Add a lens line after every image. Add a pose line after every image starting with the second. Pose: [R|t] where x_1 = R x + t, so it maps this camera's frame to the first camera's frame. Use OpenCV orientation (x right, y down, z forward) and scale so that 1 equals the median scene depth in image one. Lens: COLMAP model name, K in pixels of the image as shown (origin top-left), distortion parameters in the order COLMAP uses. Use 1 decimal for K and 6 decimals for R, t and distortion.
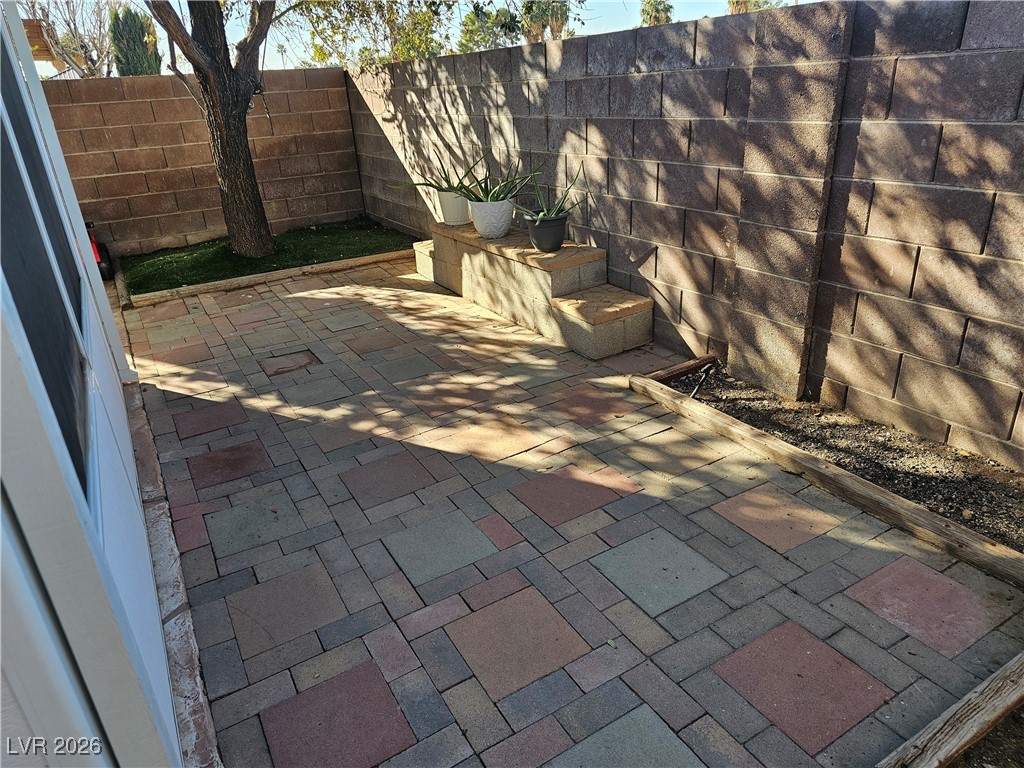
lens RADIAL K [[718.7, 0, 510.1], [0, 718.7, 354.2], [0, 0, 1]] dist [0.027911, 0.002955]
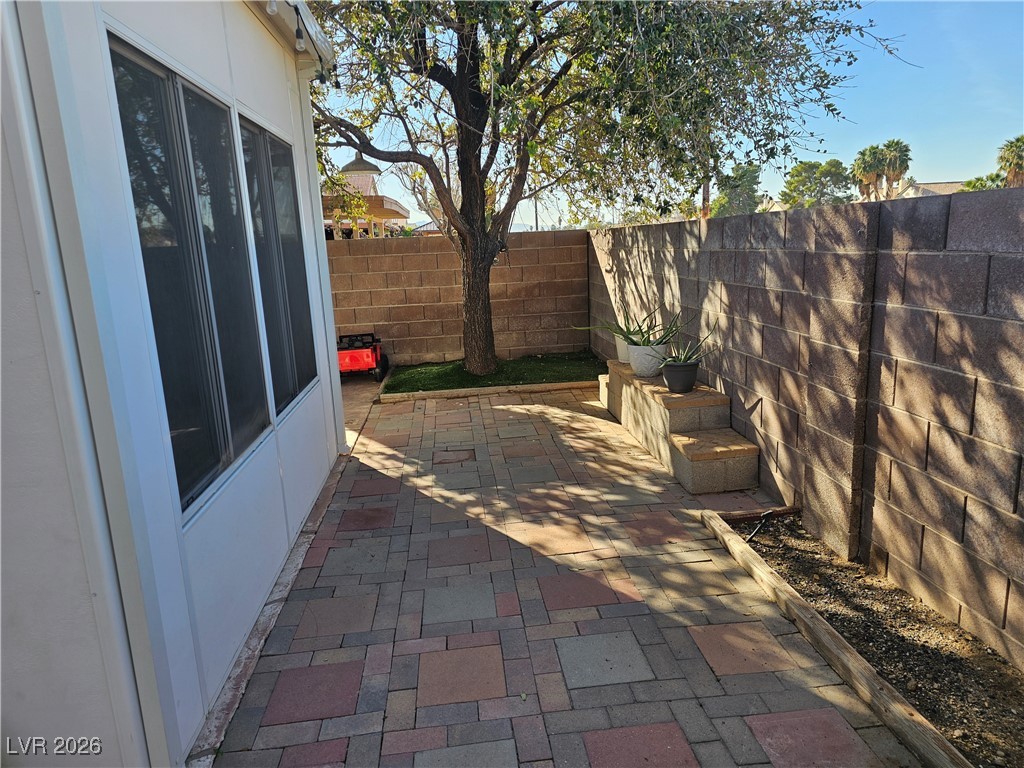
lens RADIAL K [[670.3, 0, 518.0], [0, 670.3, 383.5], [0, 0, 1]] dist [0.041282, -0.042549]
pose [[0.918665, 0.098081, -0.382667, 0.247359], [-0.149280, 0.983053, -0.106410, -0.006324], [0.365745, 0.154880, 0.917738, -0.084114]]
